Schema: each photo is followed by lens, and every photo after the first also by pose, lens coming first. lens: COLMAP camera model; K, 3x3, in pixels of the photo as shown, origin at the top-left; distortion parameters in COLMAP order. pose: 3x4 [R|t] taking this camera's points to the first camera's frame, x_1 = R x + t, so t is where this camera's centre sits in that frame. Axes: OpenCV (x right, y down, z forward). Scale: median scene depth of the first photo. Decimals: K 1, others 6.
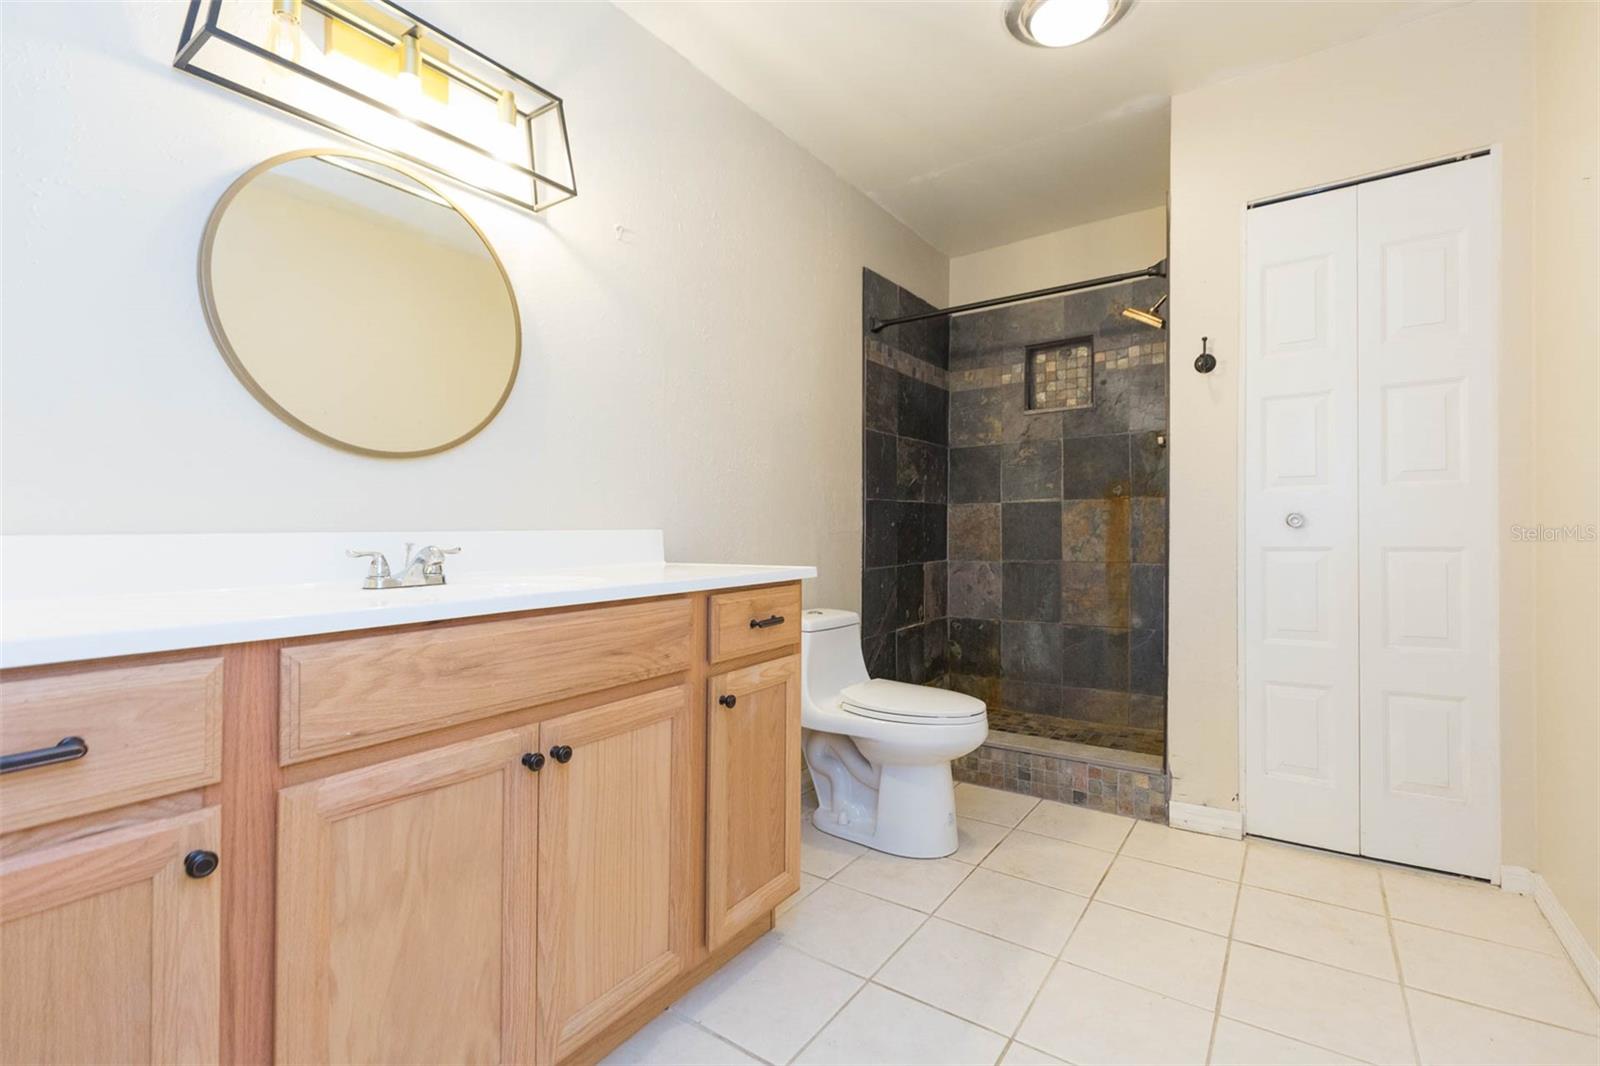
lens RADIAL K [[708.8, 0, 812.1], [0, 708.8, 529.4], [0, 0, 1]] dist [0.003138, 0.000680]
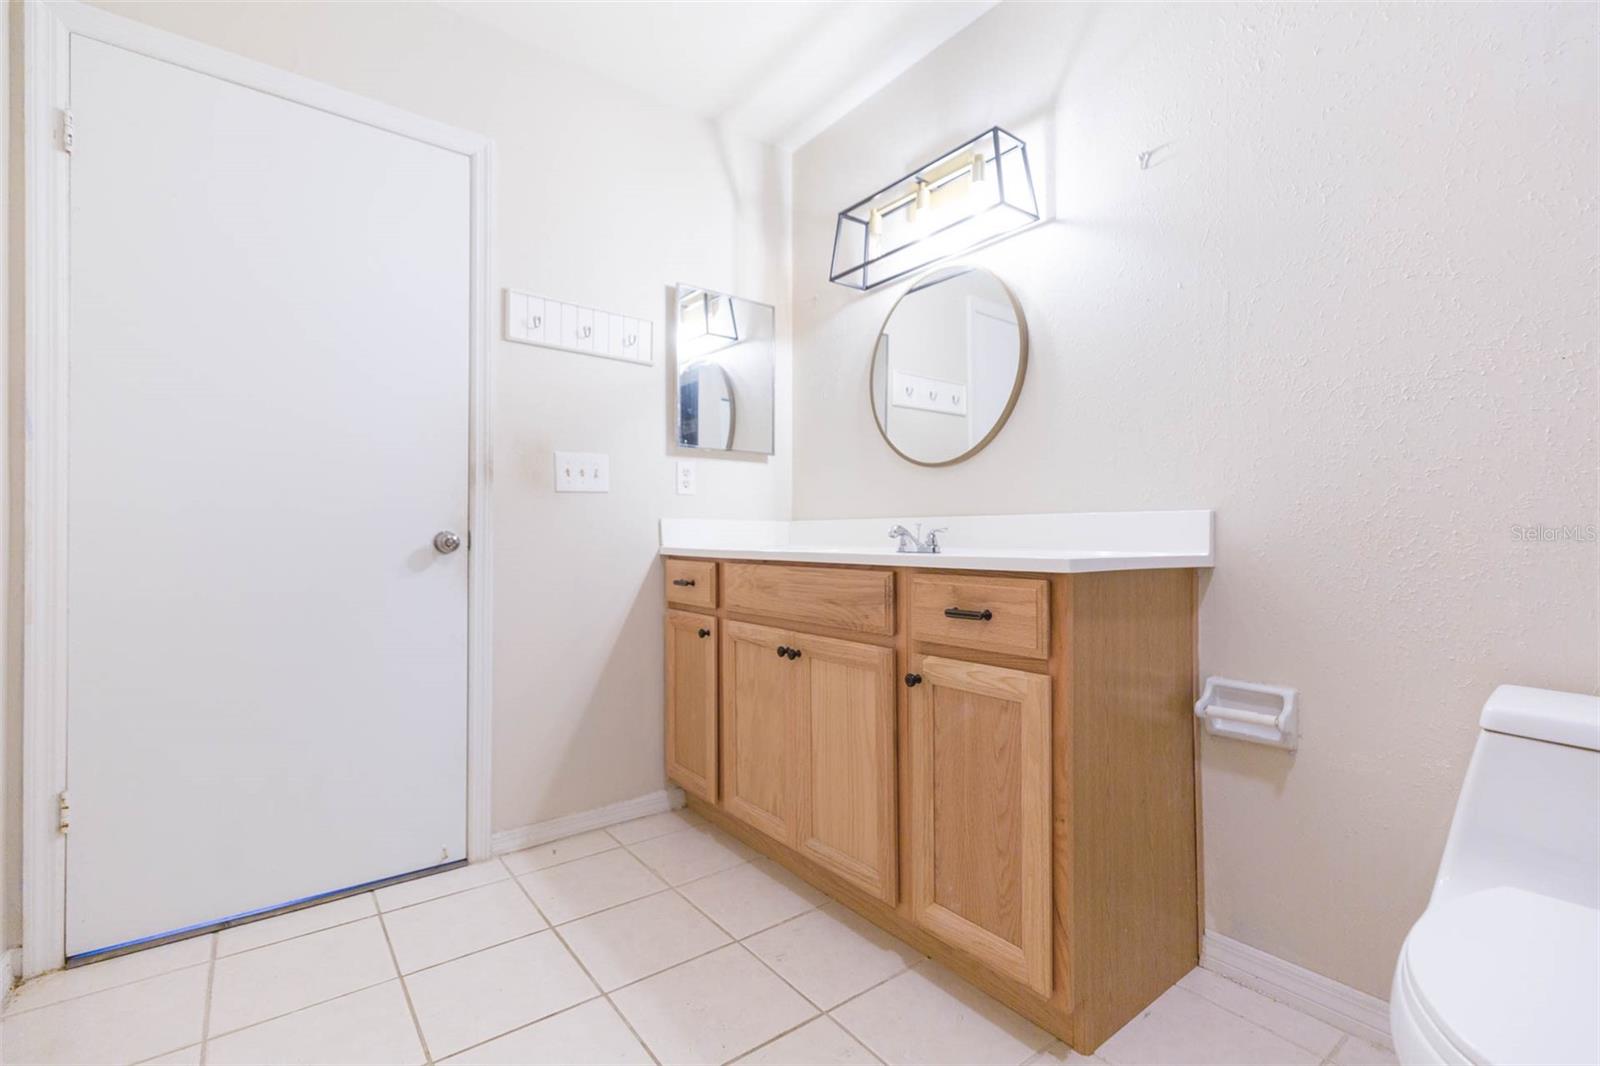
lens RADIAL K [[708.8, 0, 812.1], [0, 708.8, 529.4], [0, 0, 1]] dist [0.003138, 0.000680]
pose [[-0.299205, -0.000134, -0.954189, 1.005320], [0.001949, 0.999998, -0.000752, 0.034421], [0.954187, -0.002085, -0.299204, 1.331300]]
